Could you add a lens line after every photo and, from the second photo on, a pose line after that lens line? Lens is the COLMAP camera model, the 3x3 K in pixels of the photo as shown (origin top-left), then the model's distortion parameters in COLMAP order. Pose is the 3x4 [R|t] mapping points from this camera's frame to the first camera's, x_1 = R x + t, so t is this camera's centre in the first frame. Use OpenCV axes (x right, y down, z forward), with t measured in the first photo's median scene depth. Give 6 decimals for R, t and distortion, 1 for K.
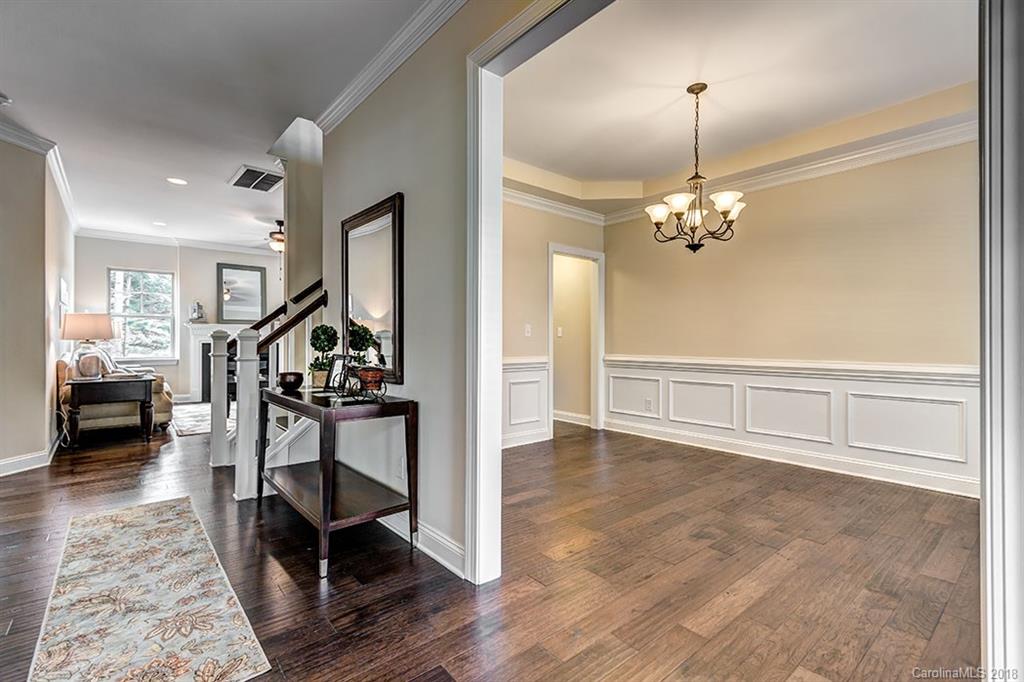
lens RADIAL K [[472.4, 0, 517.1], [0, 472.4, 338.8], [0, 0, 1]] dist [0.002967, 0.000088]
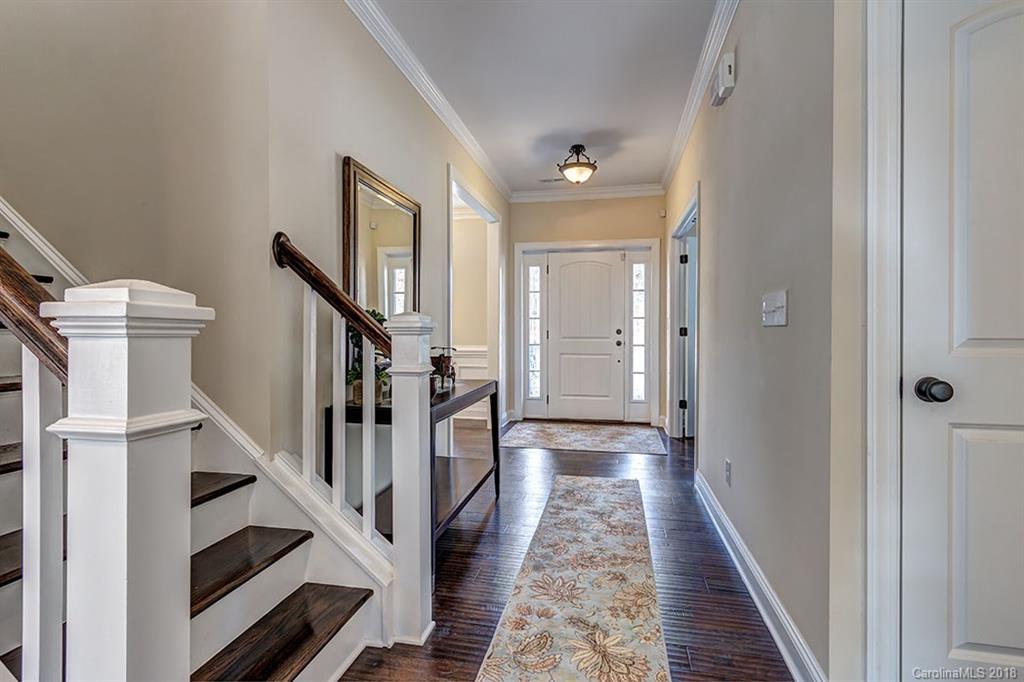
lens RADIAL K [[472.4, 0, 514.1], [0, 472.4, 338.5], [0, 0, 1]] dist [0.002967, 0.000088]
pose [[-0.611216, -0.025717, 0.791046, -1.445999], [-0.025419, 0.999594, 0.012856, 0.003505], [-0.791056, -0.012250, -0.611622, 1.701598]]
